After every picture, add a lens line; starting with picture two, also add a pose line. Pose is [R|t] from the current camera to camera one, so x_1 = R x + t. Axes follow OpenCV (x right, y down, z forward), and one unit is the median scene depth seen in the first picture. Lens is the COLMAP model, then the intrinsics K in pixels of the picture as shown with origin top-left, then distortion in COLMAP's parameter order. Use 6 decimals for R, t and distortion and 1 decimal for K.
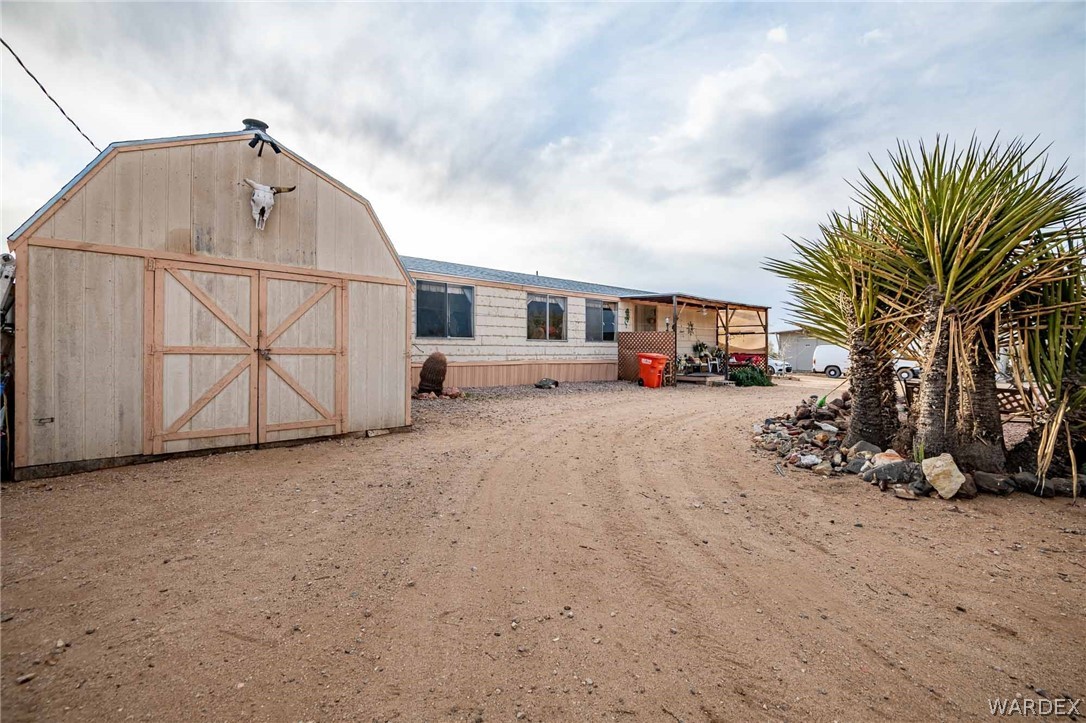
lens RADIAL K [[499.4, 0, 543.1], [0, 499.4, 337.4], [0, 0, 1]] dist [-0.000359, -0.004143]
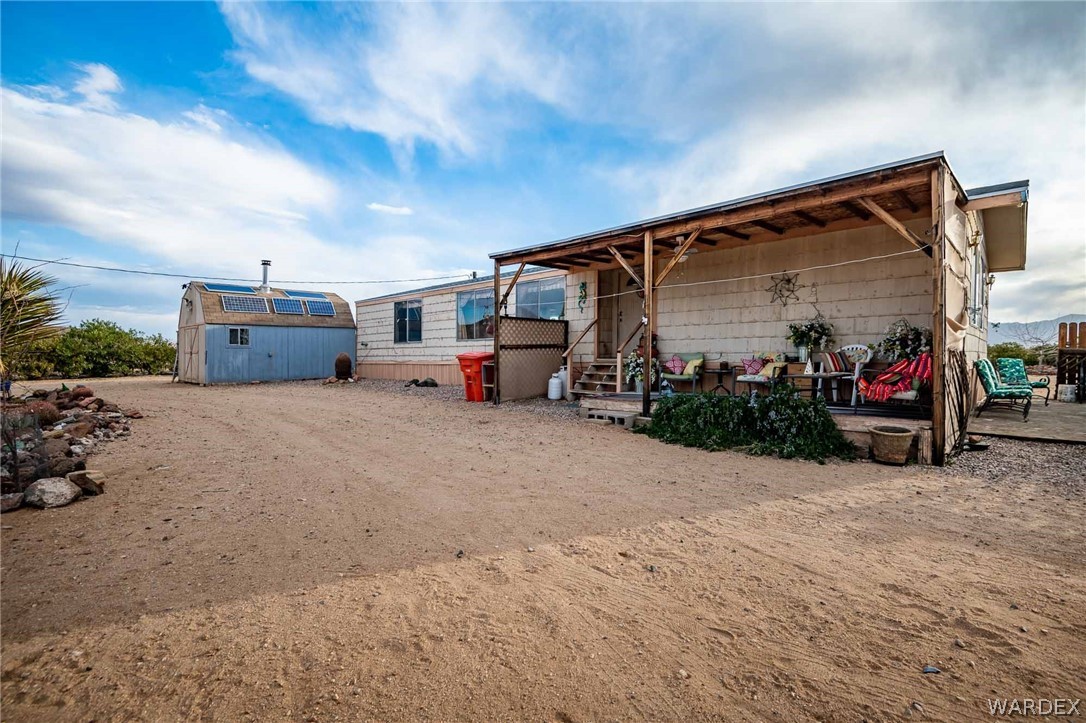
lens RADIAL K [[499.4, 0, 559.7], [0, 499.4, 358.2], [0, 0, 1]] dist [-0.000359, -0.004143]
pose [[0.058284, -0.002210, -0.998298, 0.964110], [0.028815, 0.999585, -0.000530, 0.046401], [0.997884, -0.028735, 0.058324, 1.124091]]
